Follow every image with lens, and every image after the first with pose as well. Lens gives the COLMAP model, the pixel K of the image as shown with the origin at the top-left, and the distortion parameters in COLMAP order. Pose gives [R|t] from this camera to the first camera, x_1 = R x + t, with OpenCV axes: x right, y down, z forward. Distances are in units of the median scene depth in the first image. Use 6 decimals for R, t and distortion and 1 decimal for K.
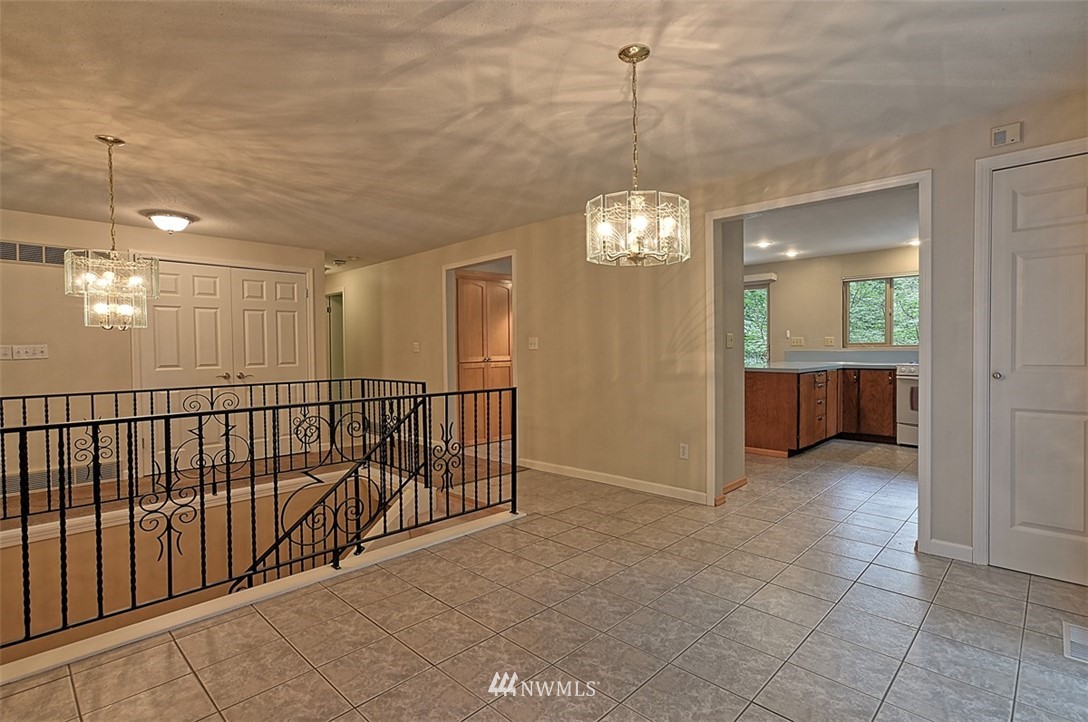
lens RADIAL K [[530.0, 0, 542.1], [0, 530.0, 357.7], [0, 0, 1]] dist [-0.009359, 0.004257]
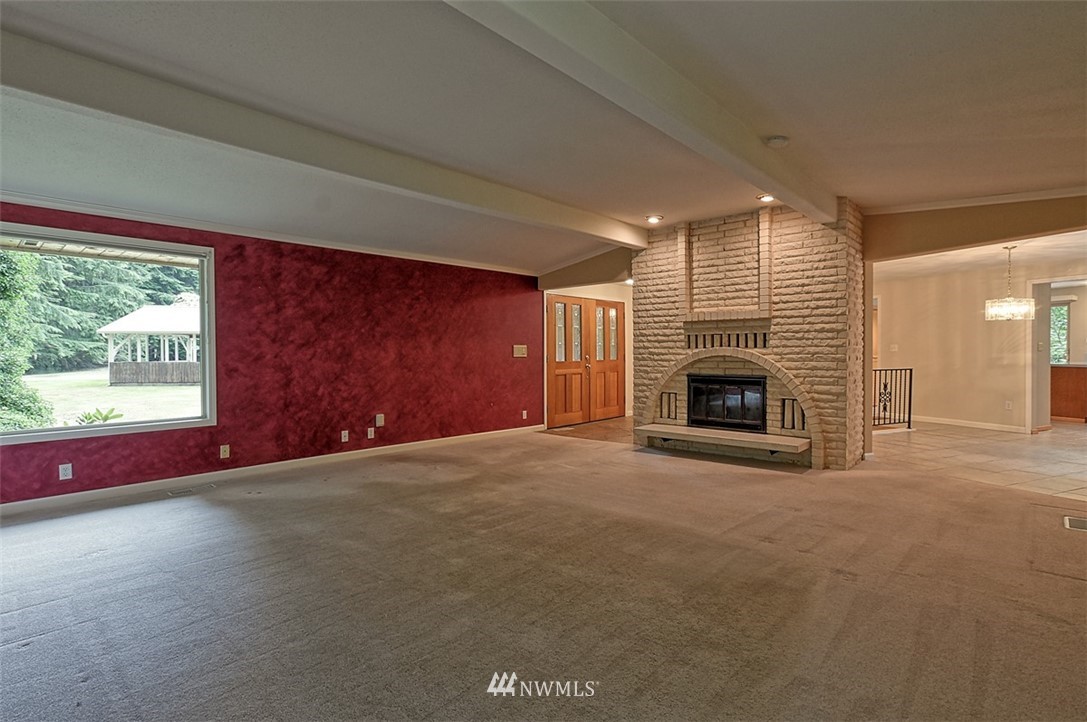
lens RADIAL K [[529.5, 0, 546.2], [0, 529.5, 361.9], [0, 0, 1]] dist [-0.009359, 0.004257]
pose [[0.923532, 0.016534, -0.383164, -0.558598], [-0.017488, 0.999847, 0.000993, 0.050875], [0.383122, 0.005784, 0.923680, -1.420375]]
